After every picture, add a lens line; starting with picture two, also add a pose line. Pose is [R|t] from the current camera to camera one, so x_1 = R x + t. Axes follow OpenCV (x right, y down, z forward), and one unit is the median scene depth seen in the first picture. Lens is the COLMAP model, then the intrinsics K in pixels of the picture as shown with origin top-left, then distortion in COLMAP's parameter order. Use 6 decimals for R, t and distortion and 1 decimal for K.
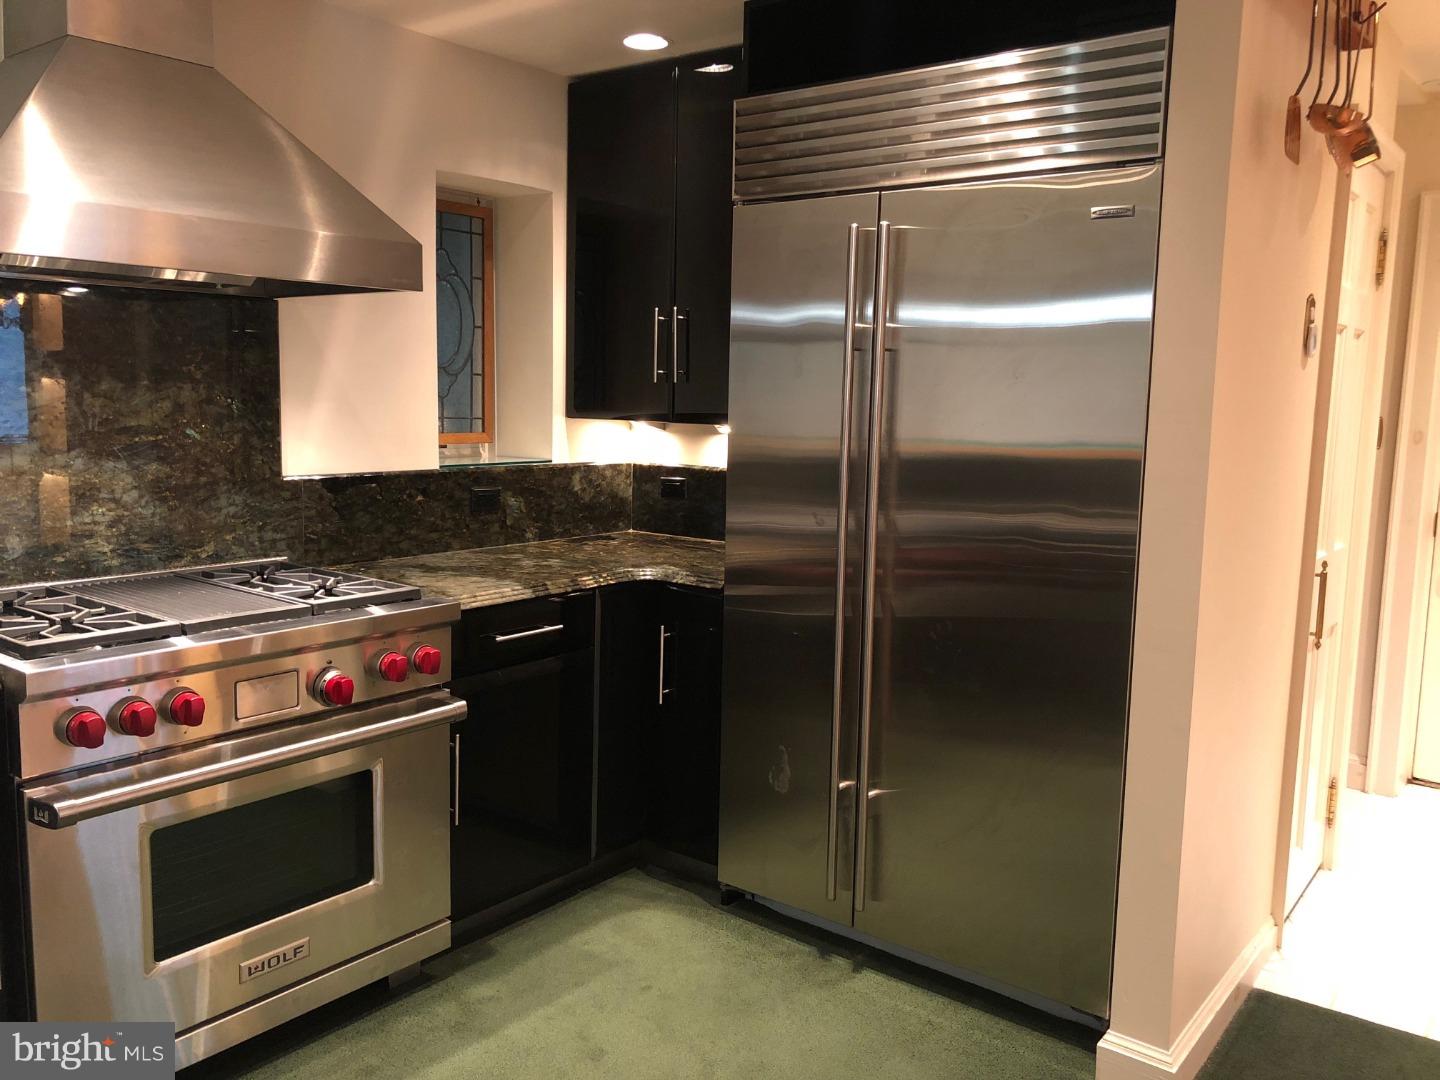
lens RADIAL K [[1185.0, 0, 720.0], [0, 1185.0, 540.0], [0, 0, 1]] dist [0.026911, -0.000263]
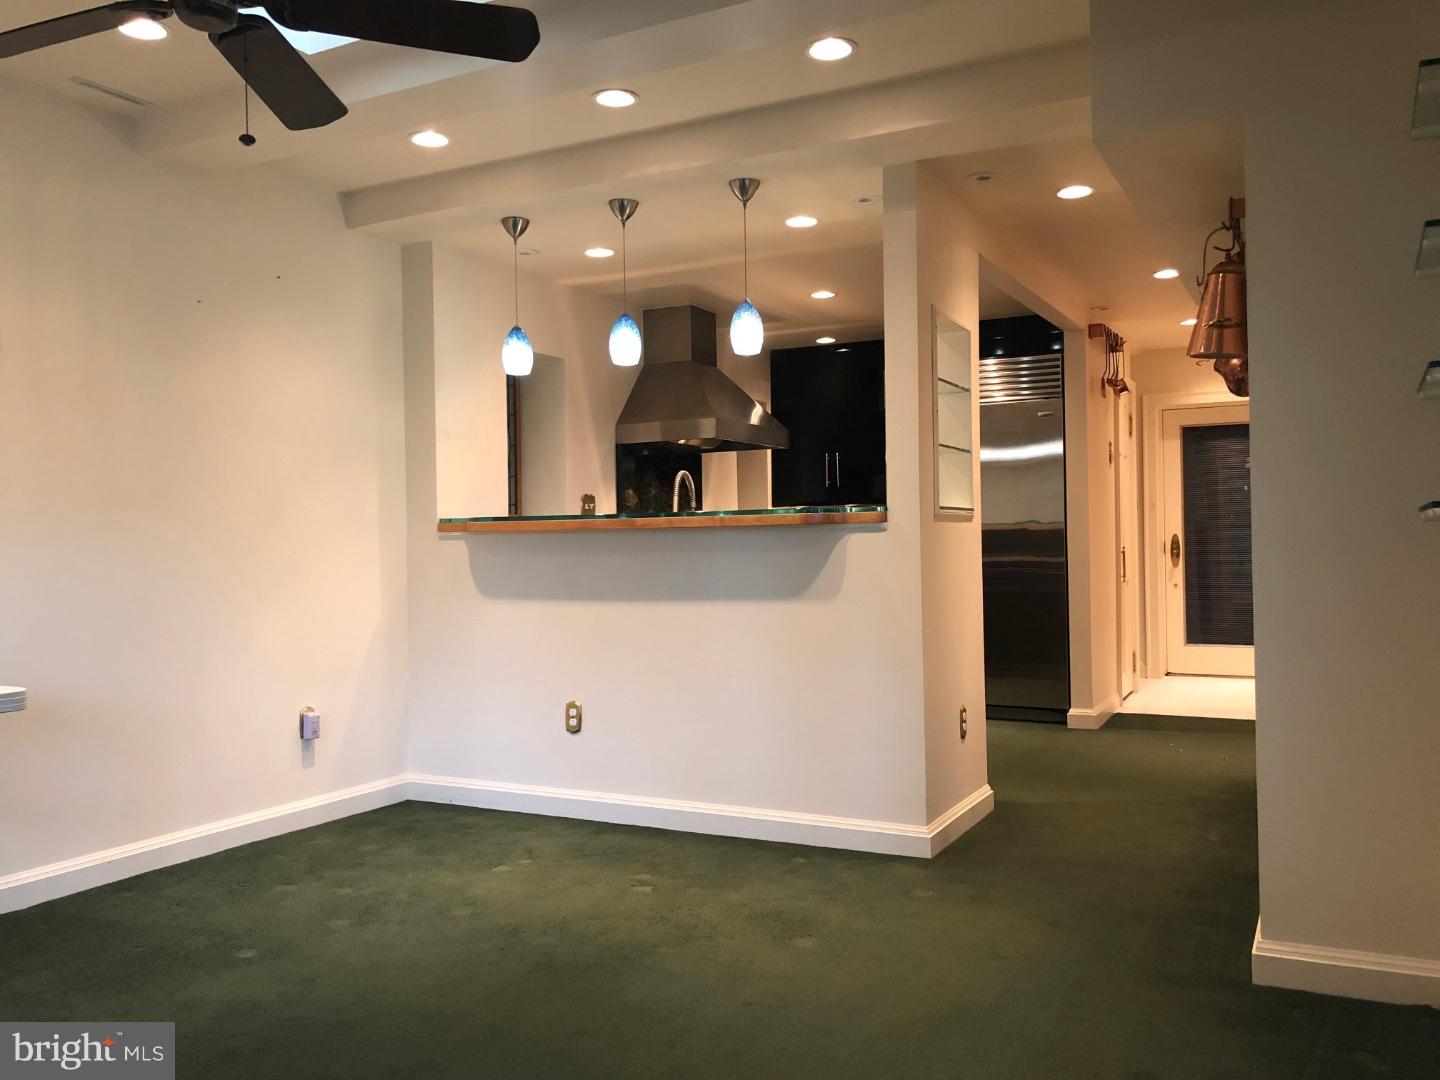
lens RADIAL K [[1185.0, 0, 720.0], [0, 1185.0, 540.0], [0, 0, 1]] dist [0.026911, -0.000263]
pose [[0.983639, -0.036457, 0.176424, -0.838615], [0.058769, 0.990672, -0.122945, 0.287730], [-0.170296, 0.131302, 0.976606, -1.415452]]
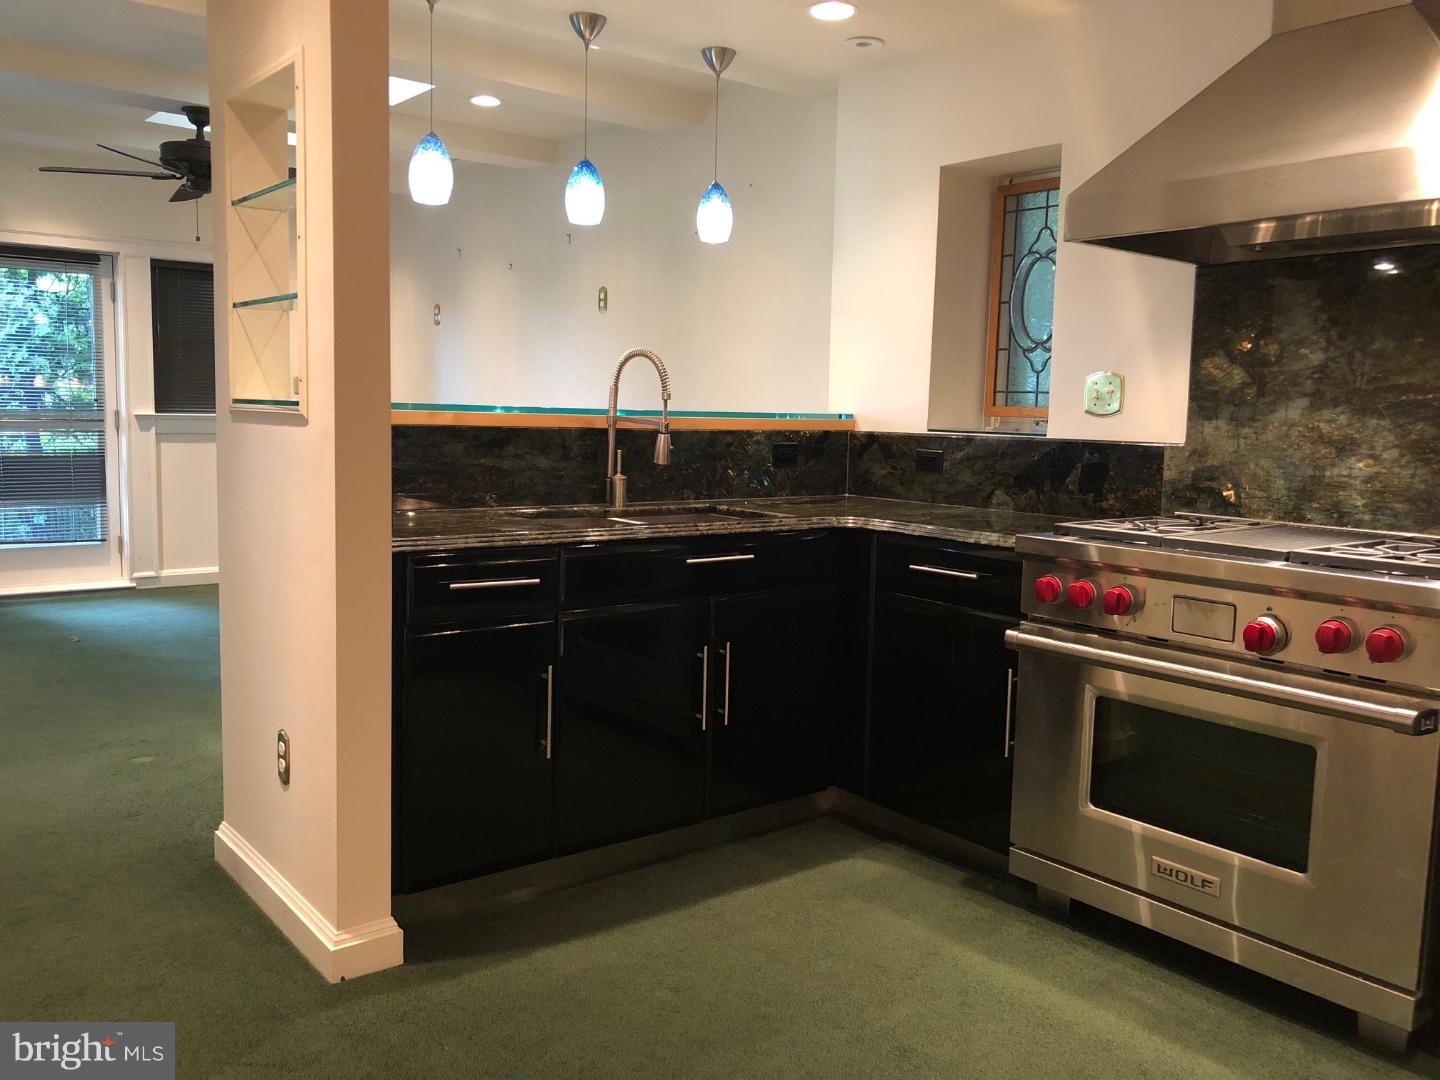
lens RADIAL K [[1185.0, 0, 720.0], [0, 1185.0, 540.0], [0, 0, 1]] dist [0.026911, -0.000263]
pose [[-0.240224, 0.078143, -0.967567, 0.634936], [-0.154287, 0.981010, 0.117534, 0.003044], [0.958378, 0.177518, -0.223606, 0.706849]]
